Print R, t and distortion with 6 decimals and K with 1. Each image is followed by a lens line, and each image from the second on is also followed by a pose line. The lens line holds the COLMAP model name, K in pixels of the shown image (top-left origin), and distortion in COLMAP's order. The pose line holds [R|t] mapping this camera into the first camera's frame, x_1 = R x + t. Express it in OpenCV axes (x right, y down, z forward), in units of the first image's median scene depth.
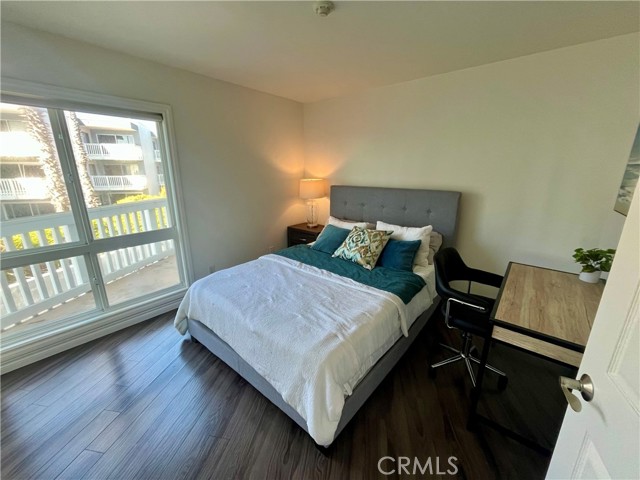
lens RADIAL K [[258.4, 0, 321.5], [0, 258.4, 237.5], [0, 0, 1]] dist [-0.000620, 0.000047]
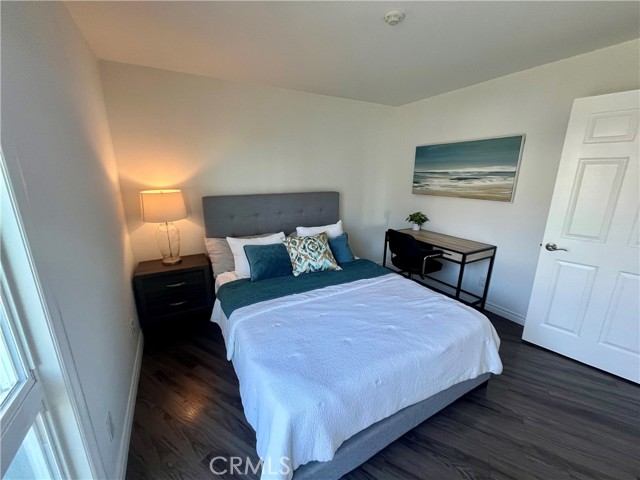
lens RADIAL K [[258.4, 0, 320.4], [0, 258.4, 242.8], [0, 0, 1]] dist [-0.000620, 0.000047]
pose [[0.353174, -0.238367, 0.904682, -0.724159], [0.237828, 0.958105, 0.159599, -0.158764], [-0.904824, 0.158793, 0.395068, 0.613190]]
